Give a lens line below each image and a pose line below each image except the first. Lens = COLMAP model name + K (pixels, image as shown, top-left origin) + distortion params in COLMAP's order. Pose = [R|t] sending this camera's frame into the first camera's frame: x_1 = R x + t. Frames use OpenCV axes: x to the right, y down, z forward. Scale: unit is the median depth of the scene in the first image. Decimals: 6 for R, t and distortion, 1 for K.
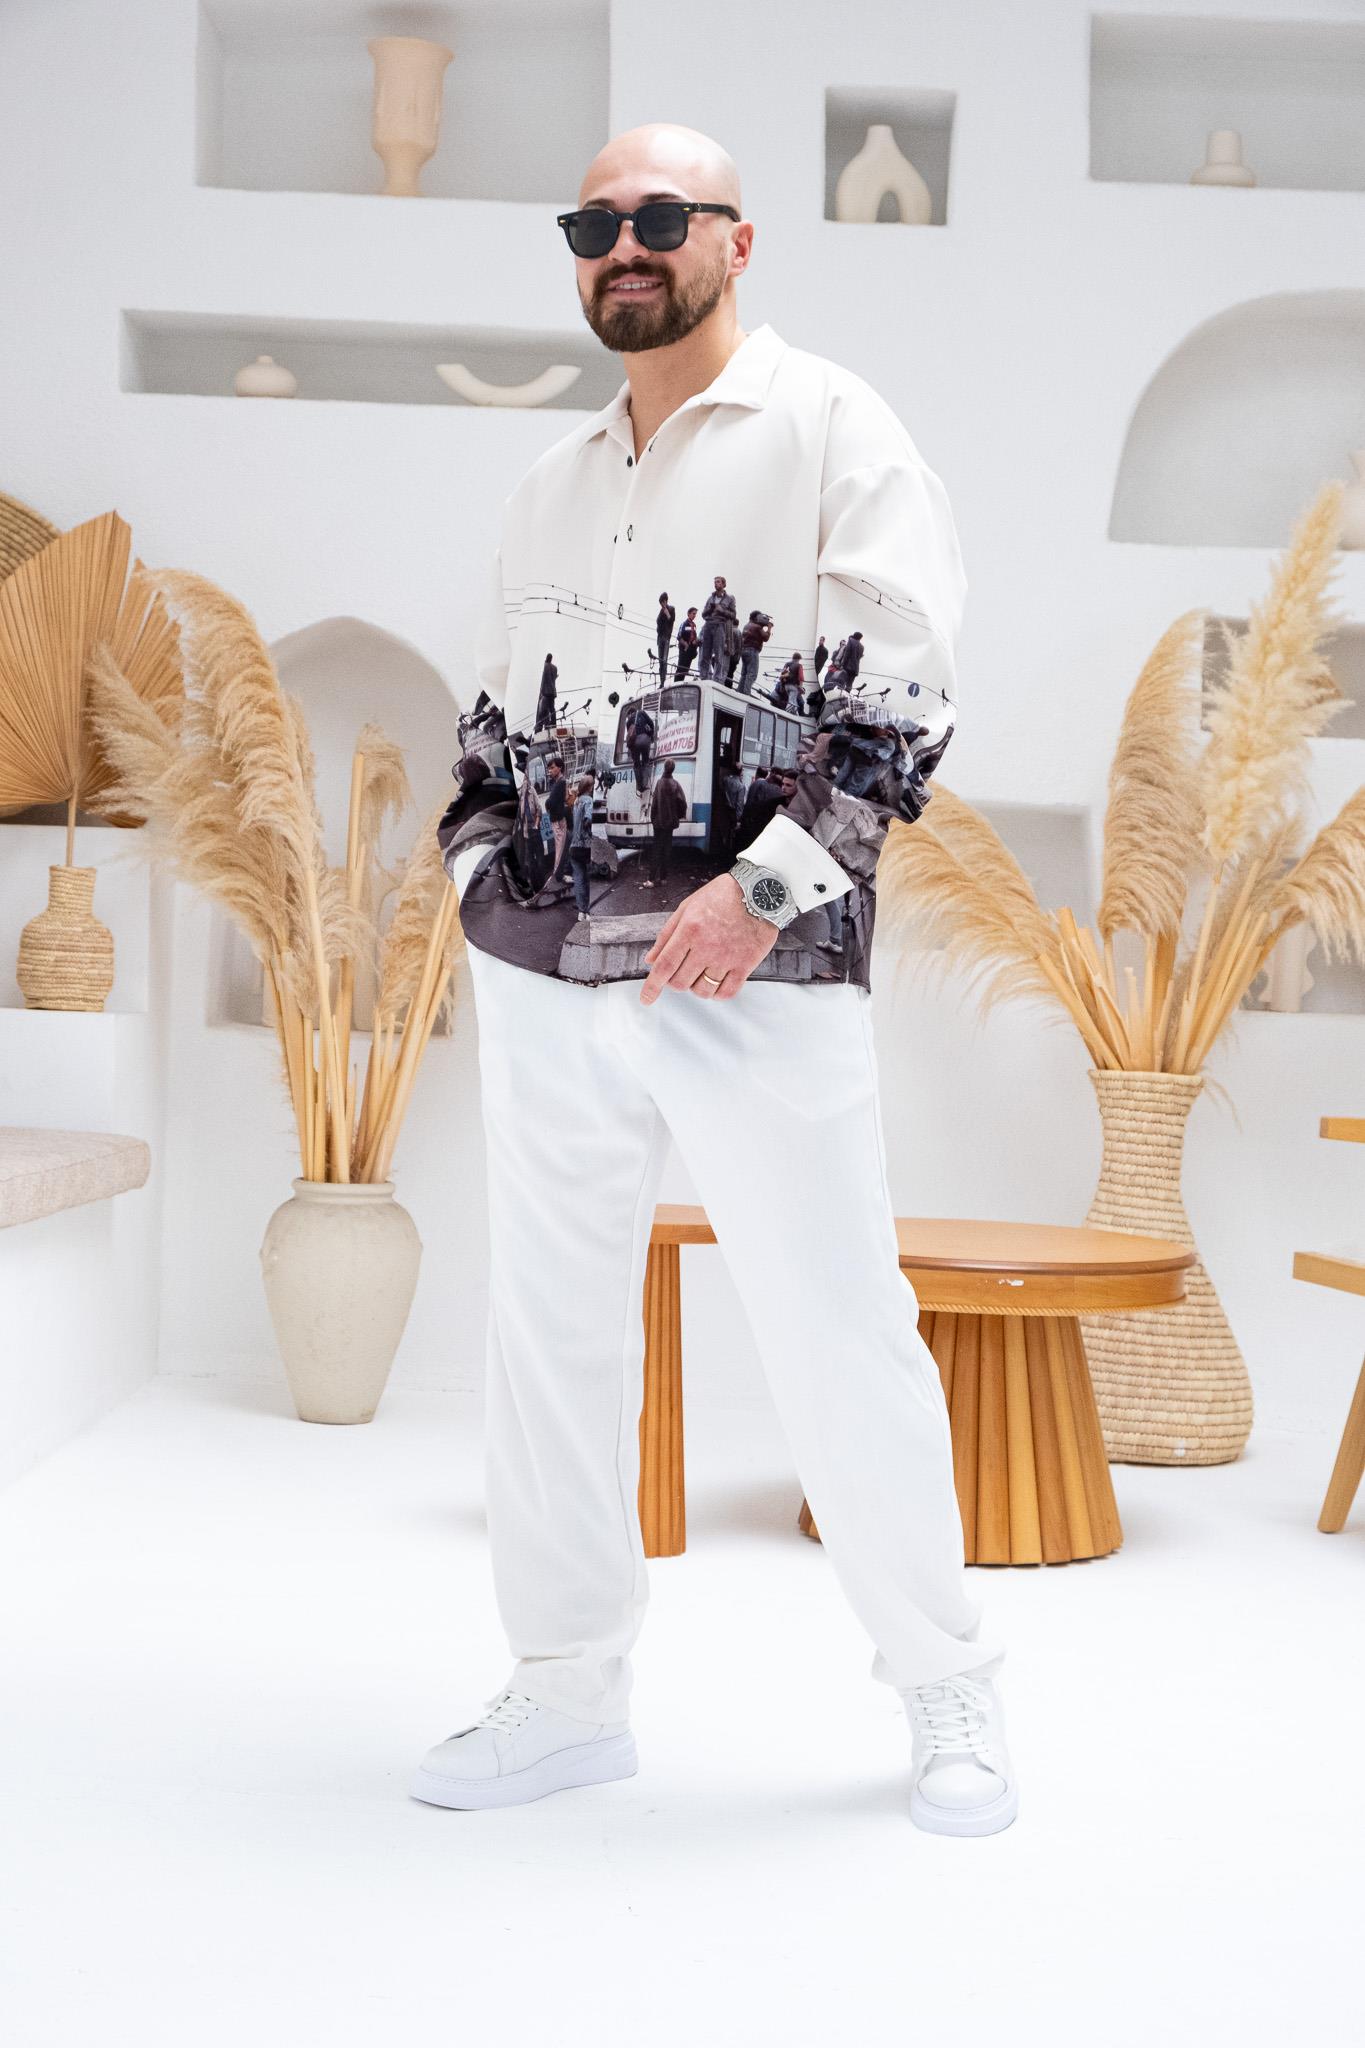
lens RADIAL K [[3242.5, 0, 685.7], [0, 3242.5, 1028.5], [0, 0, 1]] dist [0.003296, -0.145088]
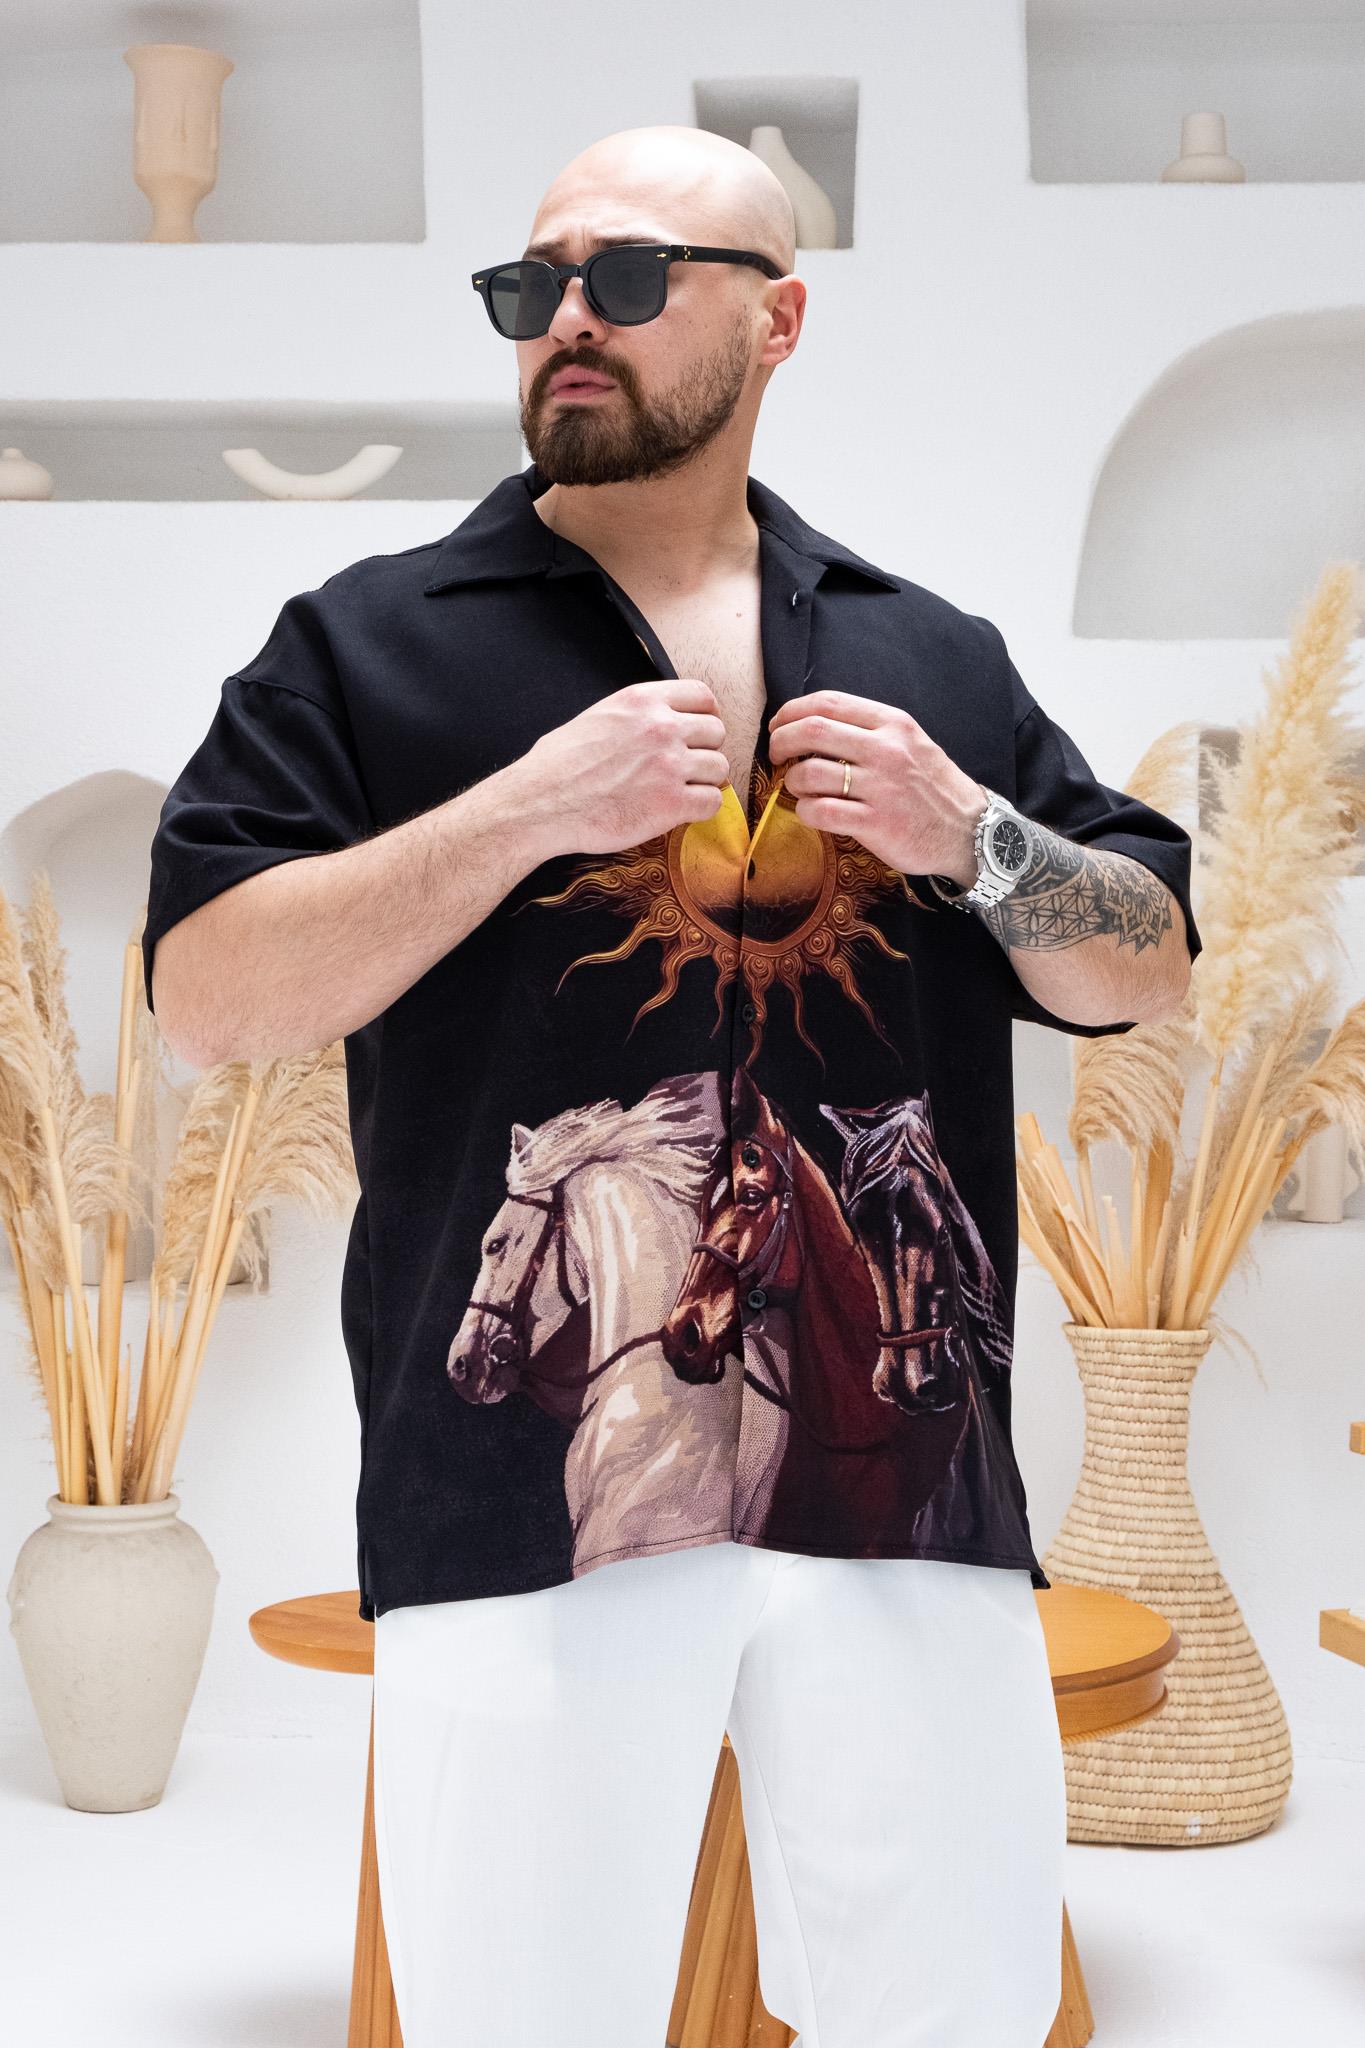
lens RADIAL K [[3242.5, 0, 685.7], [0, 3242.5, 1028.5], [0, 0, 1]] dist [0.003296, -0.145088]
pose [[0.998737, -0.035614, -0.035450, 0.064658], [0.035141, 0.999286, -0.013882, -0.050696], [0.035919, 0.012618, 0.999275, 0.222854]]
